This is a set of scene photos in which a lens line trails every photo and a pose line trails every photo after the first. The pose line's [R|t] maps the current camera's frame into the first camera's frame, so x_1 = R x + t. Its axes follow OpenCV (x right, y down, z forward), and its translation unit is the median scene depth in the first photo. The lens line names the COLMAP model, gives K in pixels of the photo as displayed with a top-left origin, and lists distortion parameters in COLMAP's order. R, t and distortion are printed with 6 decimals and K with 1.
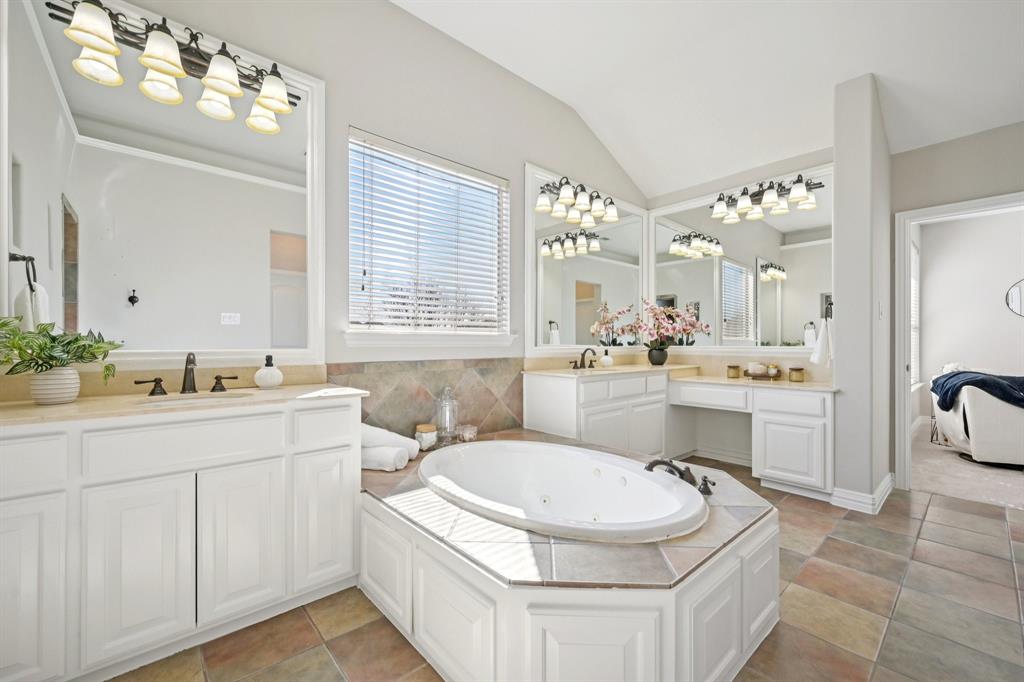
lens RADIAL K [[414.2, 0, 517.3], [0, 414.2, 342.9], [0, 0, 1]] dist [-0.005901, 0.000845]
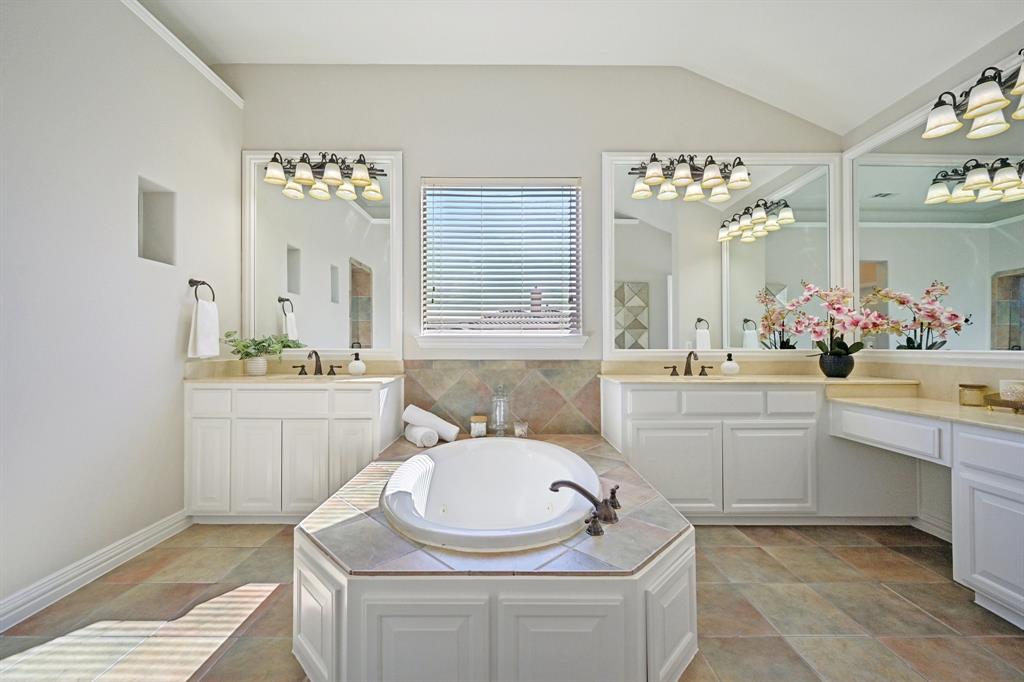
lens RADIAL K [[414.2, 0, 515.5], [0, 414.2, 341.6], [0, 0, 1]] dist [-0.005901, 0.000845]
pose [[0.743600, -0.004897, -0.668607, 0.545653], [-0.000830, 0.999966, -0.008247, 0.001510], [0.668624, 0.006687, 0.743571, 0.189896]]
